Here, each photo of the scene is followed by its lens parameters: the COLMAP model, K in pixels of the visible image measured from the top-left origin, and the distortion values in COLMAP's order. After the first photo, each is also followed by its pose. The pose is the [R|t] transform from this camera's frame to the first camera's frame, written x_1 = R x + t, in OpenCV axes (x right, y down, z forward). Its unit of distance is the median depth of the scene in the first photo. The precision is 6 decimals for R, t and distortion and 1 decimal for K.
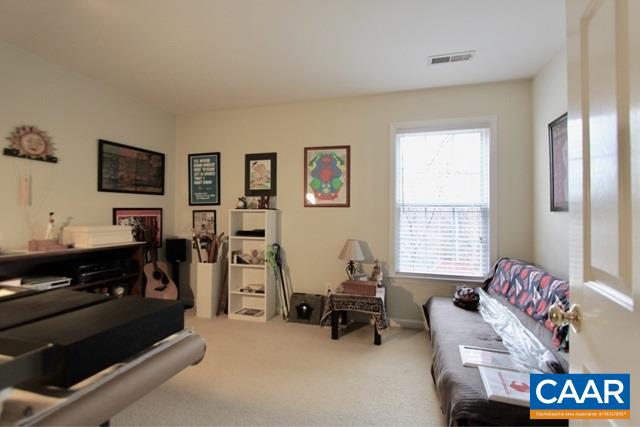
lens RADIAL K [[297.1, 0, 317.2], [0, 297.1, 208.5], [0, 0, 1]] dist [-0.011496, 0.002510]
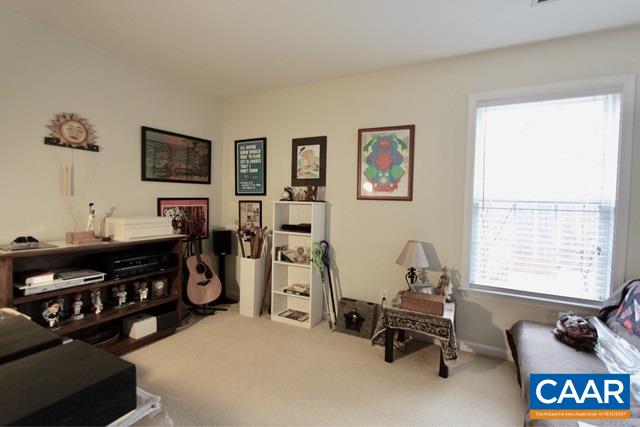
lens RADIAL K [[297.1, 0, 320.4], [0, 297.1, 210.3], [0, 0, 1]] dist [-0.011496, 0.002510]
pose [[0.982060, 0.022597, -0.187212, 0.015543], [-0.013158, 0.998586, 0.051505, -0.018700], [0.188111, -0.048117, 0.980968, 0.153734]]
